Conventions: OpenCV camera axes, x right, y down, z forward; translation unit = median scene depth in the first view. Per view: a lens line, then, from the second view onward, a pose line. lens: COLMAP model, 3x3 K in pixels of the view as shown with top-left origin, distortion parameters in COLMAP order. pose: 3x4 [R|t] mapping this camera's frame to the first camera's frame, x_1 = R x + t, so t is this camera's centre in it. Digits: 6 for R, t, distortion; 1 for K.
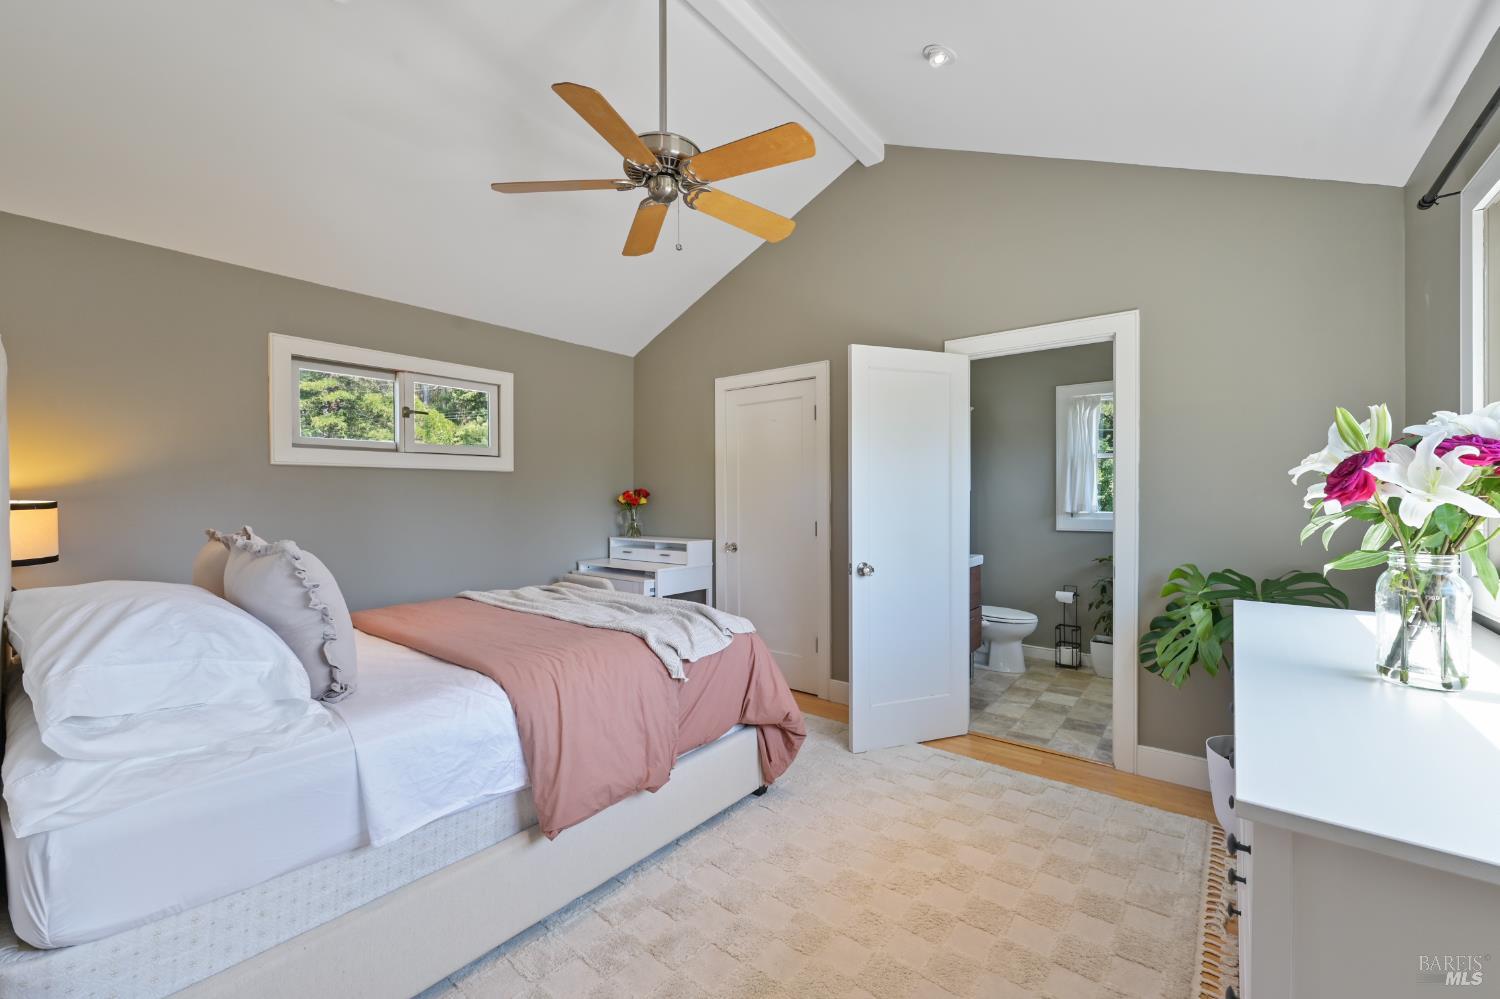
lens RADIAL K [[591.4, 0, 752.2], [0, 591.4, 496.7], [0, 0, 1]] dist [0.004727, 0.000408]
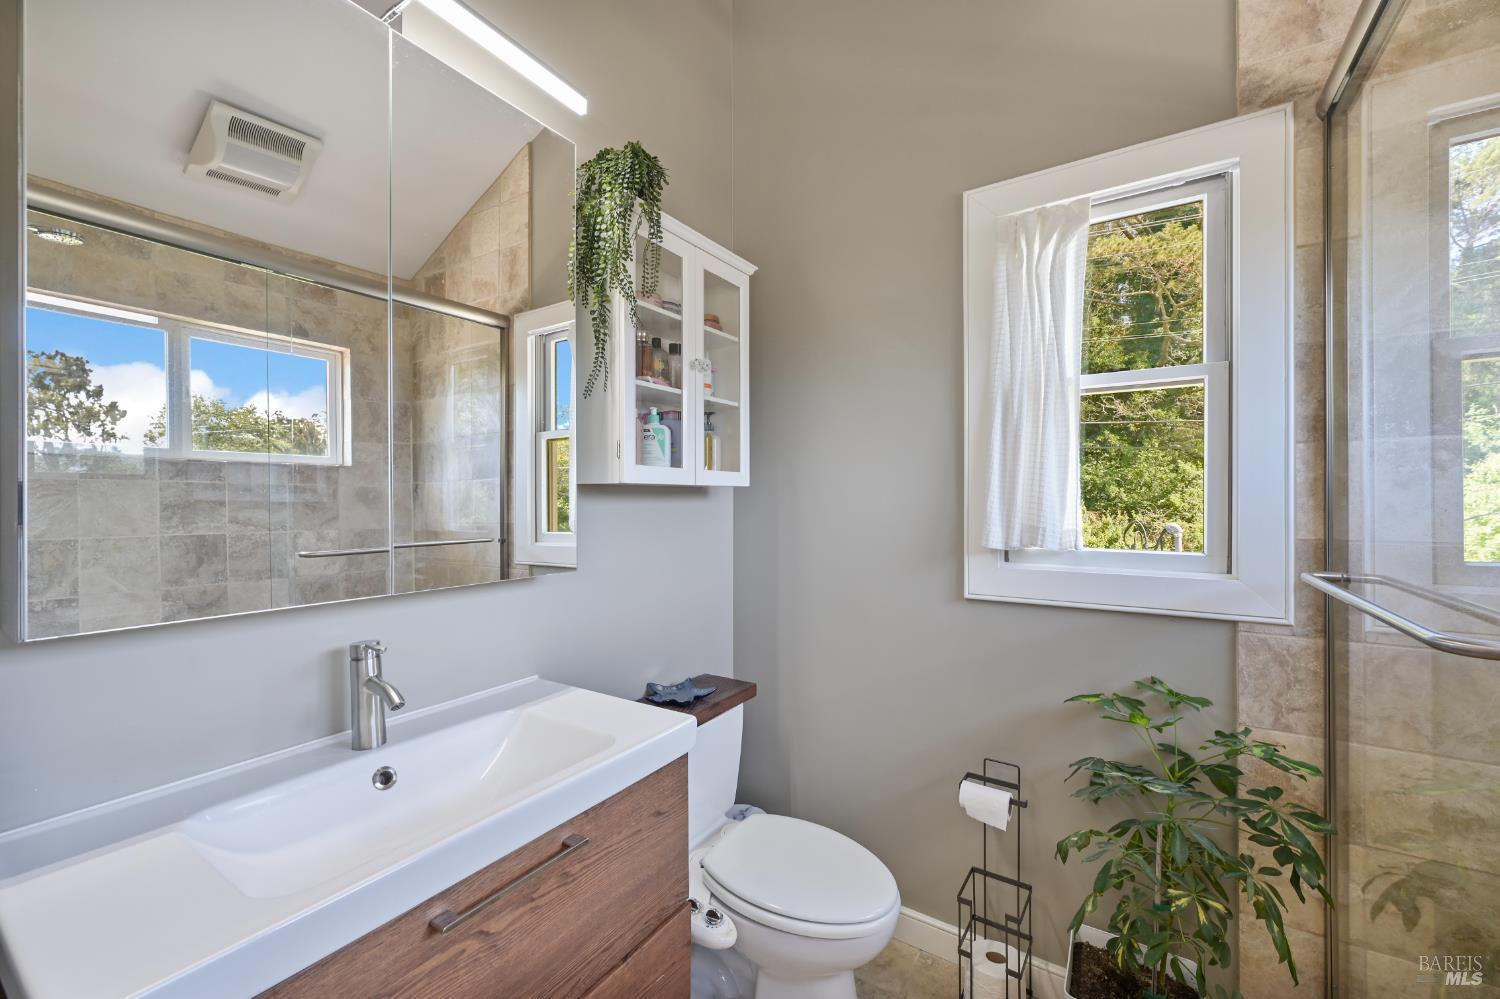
lens RADIAL K [[591.4, 0, 751.7], [0, 591.4, 502.7], [0, 0, 1]] dist [0.004727, 0.000408]
pose [[0.995598, -0.001834, 0.093712, 0.562492], [0.001269, 0.999981, 0.006083, -0.005095], [-0.093722, -0.005937, 0.995581, 1.047711]]
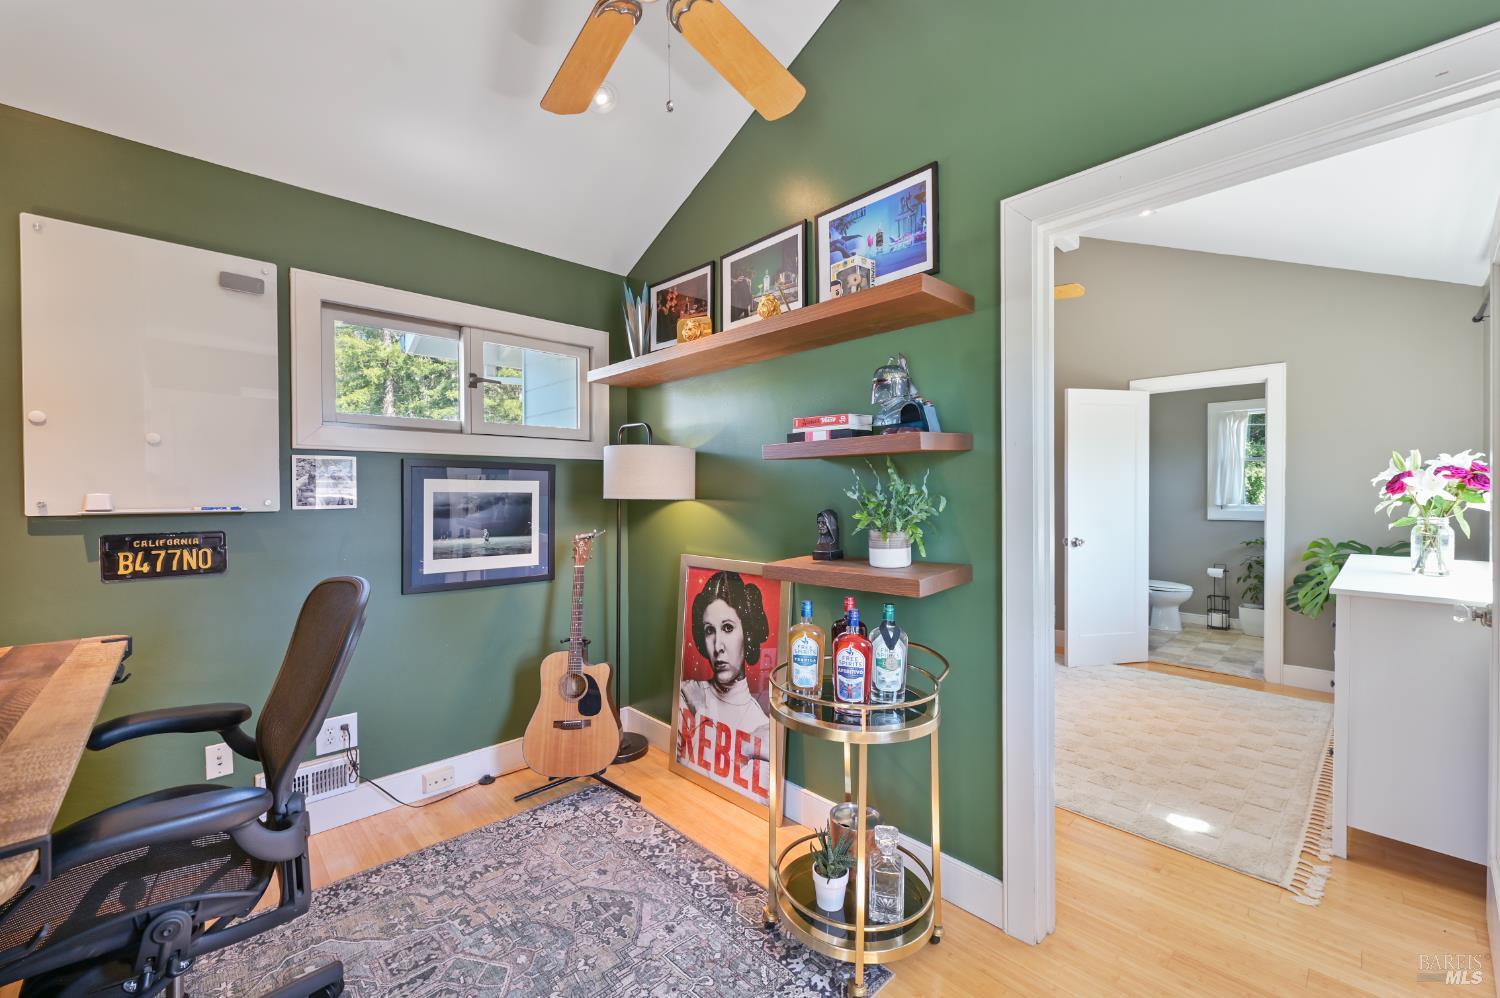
lens RADIAL K [[601.4, 0, 754.3], [0, 601.4, 497.3], [0, 0, 1]] dist [0.004480, 0.000469]
pose [[0.991293, 0.000063, -0.131676, -0.409154], [0.000799, 0.999979, 0.006492, 0.001074], [0.131673, -0.006541, 0.991272, -0.589502]]
